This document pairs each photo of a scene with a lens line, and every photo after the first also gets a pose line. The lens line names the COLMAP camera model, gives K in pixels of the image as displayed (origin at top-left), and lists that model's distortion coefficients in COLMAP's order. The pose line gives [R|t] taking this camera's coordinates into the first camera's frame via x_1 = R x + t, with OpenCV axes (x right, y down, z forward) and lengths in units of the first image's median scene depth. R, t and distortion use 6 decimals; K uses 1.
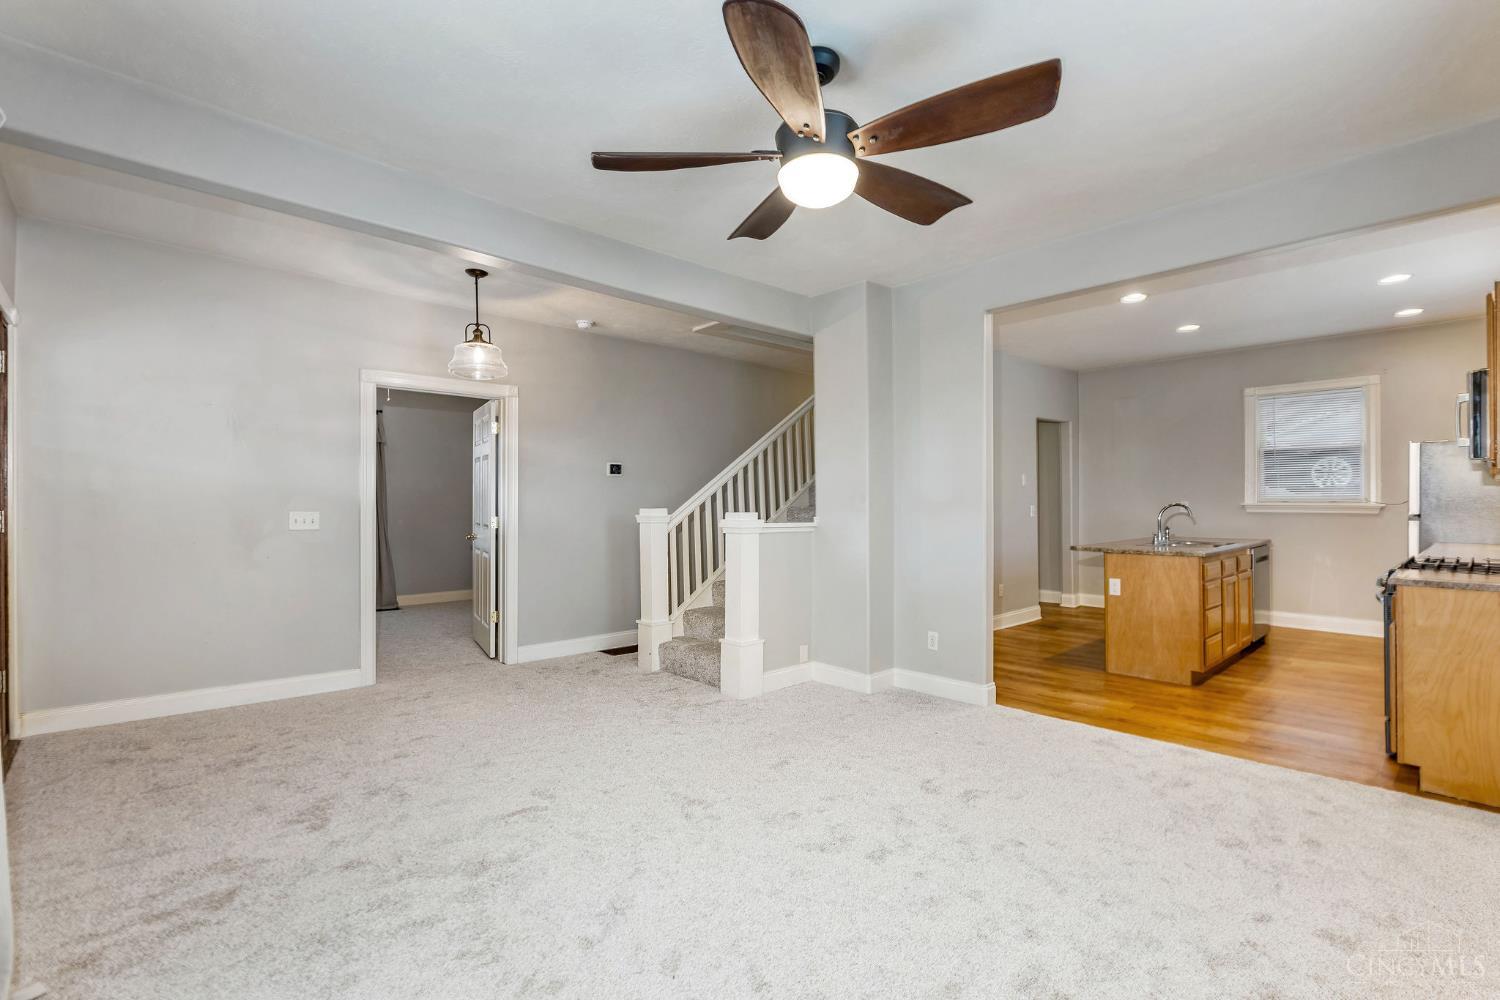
lens RADIAL K [[697.0, 0, 740.2], [0, 697.0, 506.4], [0, 0, 1]] dist [0.002245, 0.000044]
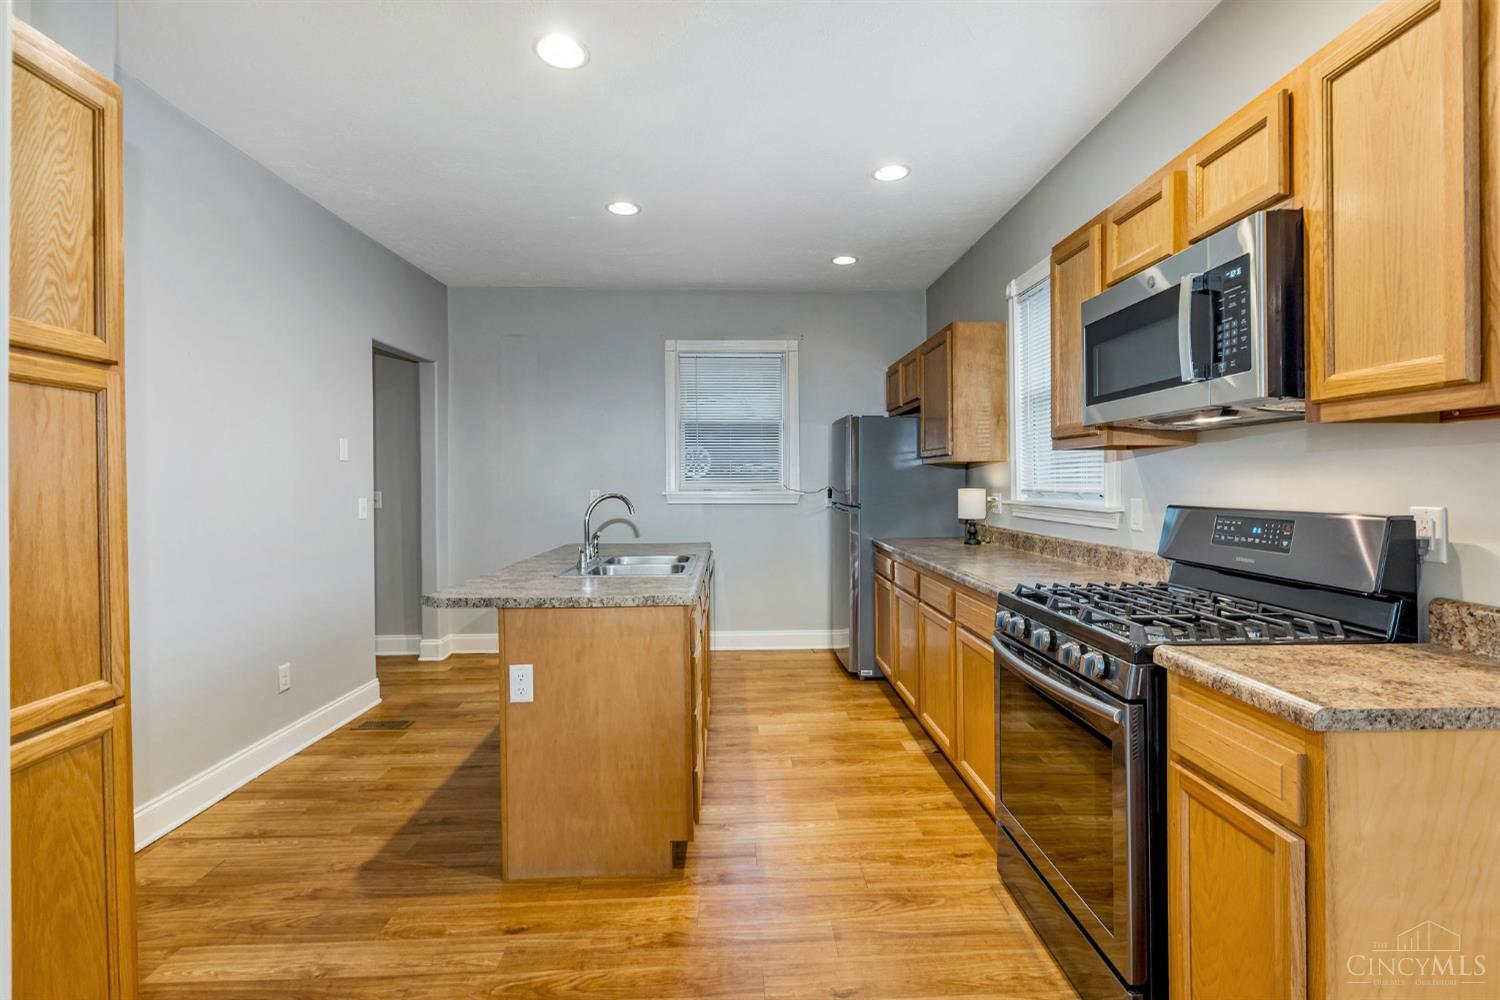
lens RADIAL K [[697.0, 0, 775.9], [0, 697.0, 488.6], [0, 0, 1]] dist [0.002245, 0.000044]
pose [[0.634134, -0.001602, 0.773221, 0.292461], [0.003983, 0.999991, -0.001194, -0.008307], [-0.773213, 0.003837, 0.634135, 0.584722]]
